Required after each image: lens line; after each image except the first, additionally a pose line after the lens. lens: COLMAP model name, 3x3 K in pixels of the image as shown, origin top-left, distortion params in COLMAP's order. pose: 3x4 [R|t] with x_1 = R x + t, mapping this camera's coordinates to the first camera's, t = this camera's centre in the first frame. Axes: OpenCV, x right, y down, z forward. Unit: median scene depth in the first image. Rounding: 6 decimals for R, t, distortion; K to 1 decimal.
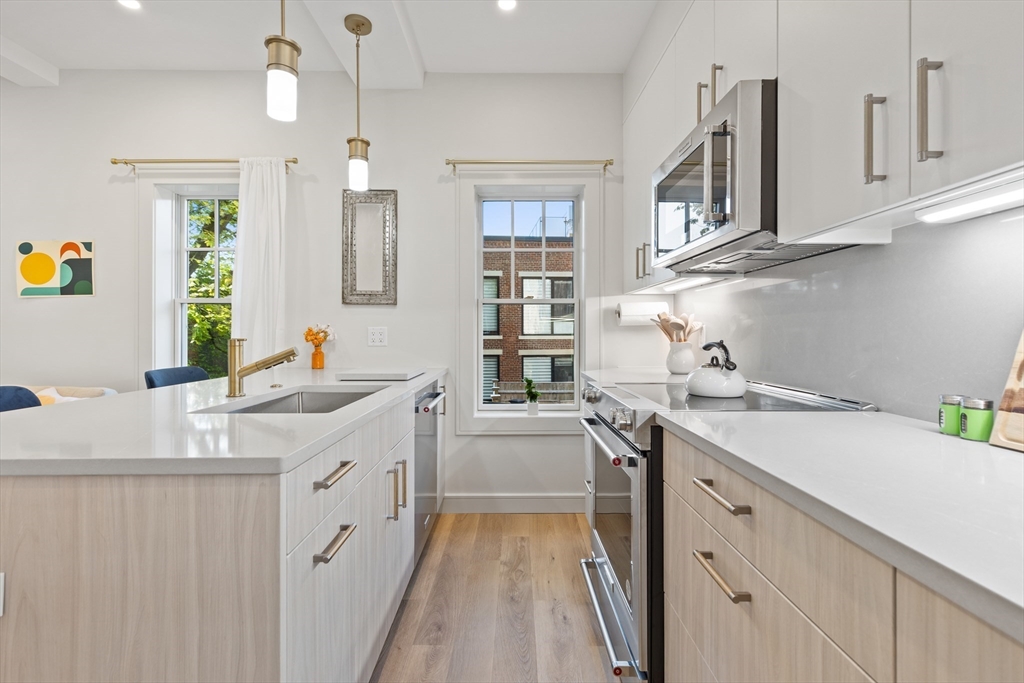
lens RADIAL K [[411.2, 0, 511.5], [0, 411.2, 299.7], [0, 0, 1]] dist [0.003735, 0.000185]
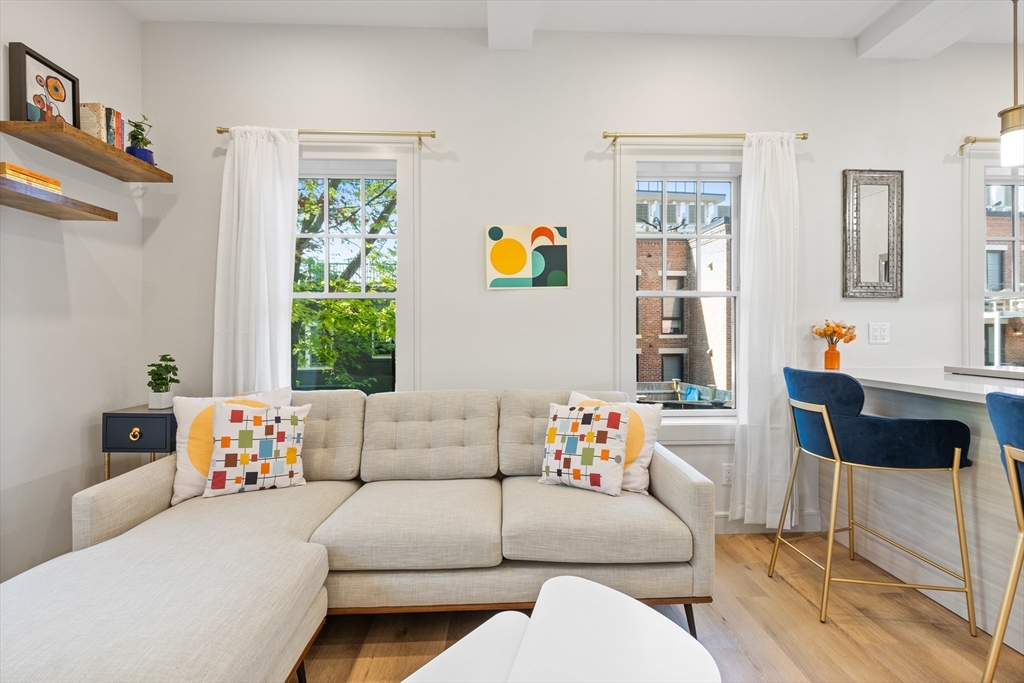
lens RADIAL K [[464.6, 0, 541.1], [0, 464.6, 300.2], [0, 0, 1]] dist [0.003639, -0.002038]
pose [[0.999418, 0.000875, 0.034105, -1.105476], [-0.001258, 0.999936, 0.011210, 0.006533], [-0.034093, -0.011247, 0.999355, 0.005215]]
